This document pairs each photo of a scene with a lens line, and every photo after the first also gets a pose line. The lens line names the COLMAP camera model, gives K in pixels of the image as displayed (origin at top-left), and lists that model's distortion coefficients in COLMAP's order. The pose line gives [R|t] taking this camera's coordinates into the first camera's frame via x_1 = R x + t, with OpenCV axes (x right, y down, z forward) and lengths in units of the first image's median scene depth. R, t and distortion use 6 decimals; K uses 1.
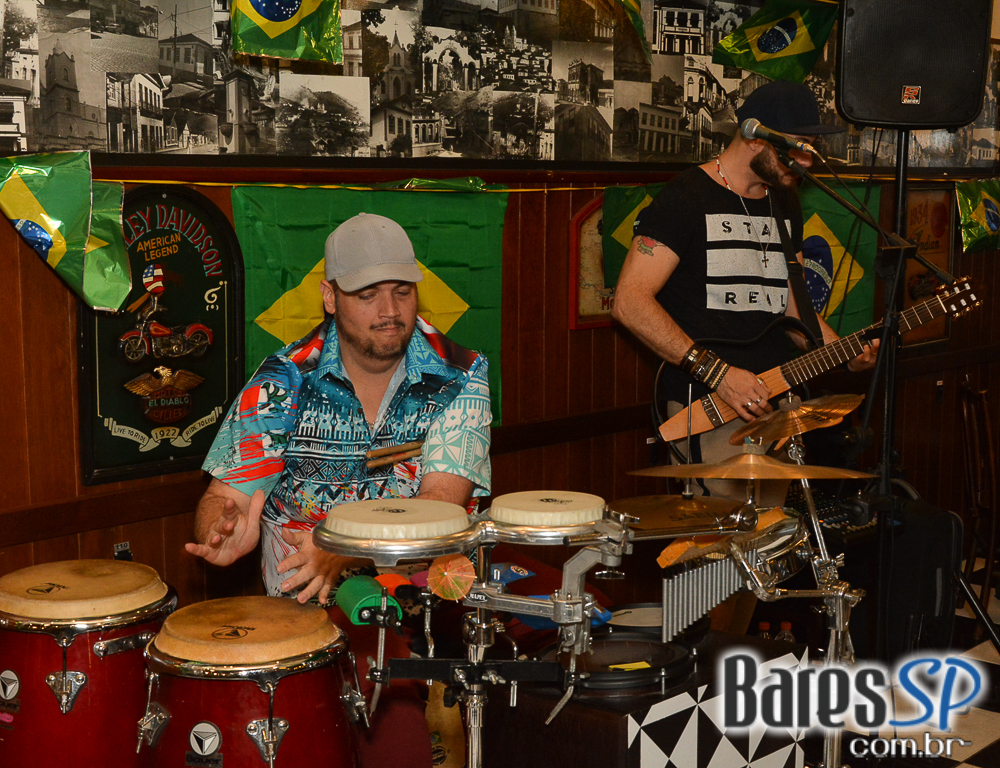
lens RADIAL K [[1446.6, 0, 503.6], [0, 1446.6, 393.6], [0, 0, 1]] dist [-0.015418, 0.000000]
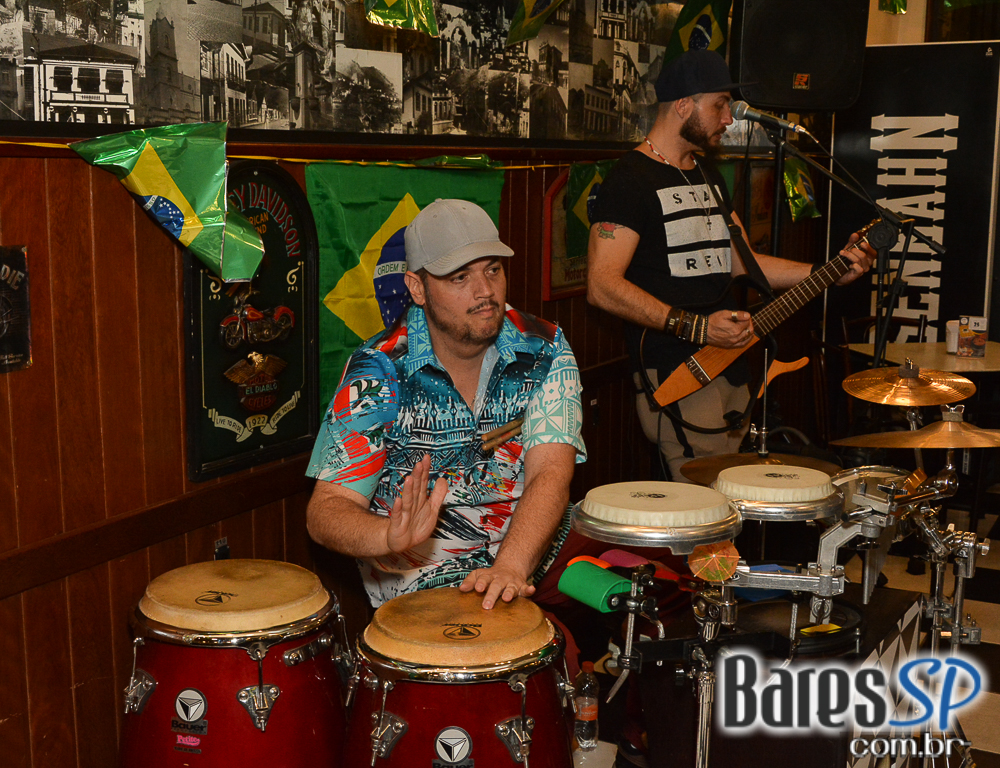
lens RADIAL K [[1303.2, 0, 491.1], [0, 1303.2, 376.3], [0, 0, 1]] dist [-0.000270, 0.000000]
pose [[0.967551, -0.036317, 0.250051, -0.269596], [0.030714, 0.999183, 0.026275, -0.018453], [-0.250800, -0.017743, 0.967876, 0.112978]]
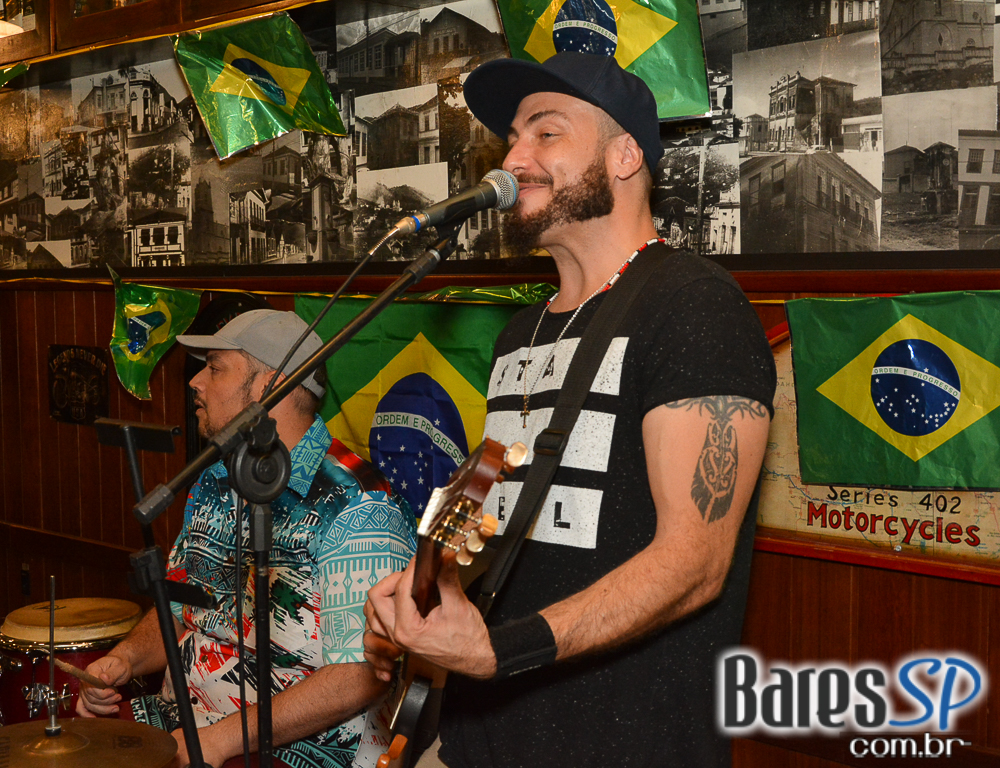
lens RADIAL K [[1446.6, 0, 497.2], [0, 1446.6, 380.9], [0, 0, 1]] dist [-0.015418, 0.000000]
pose [[-0.006769, 0.087097, -0.996177, 0.729705], [-0.119797, 0.988955, 0.087279, -0.174059], [0.992775, 0.119930, 0.003739, 1.052882]]
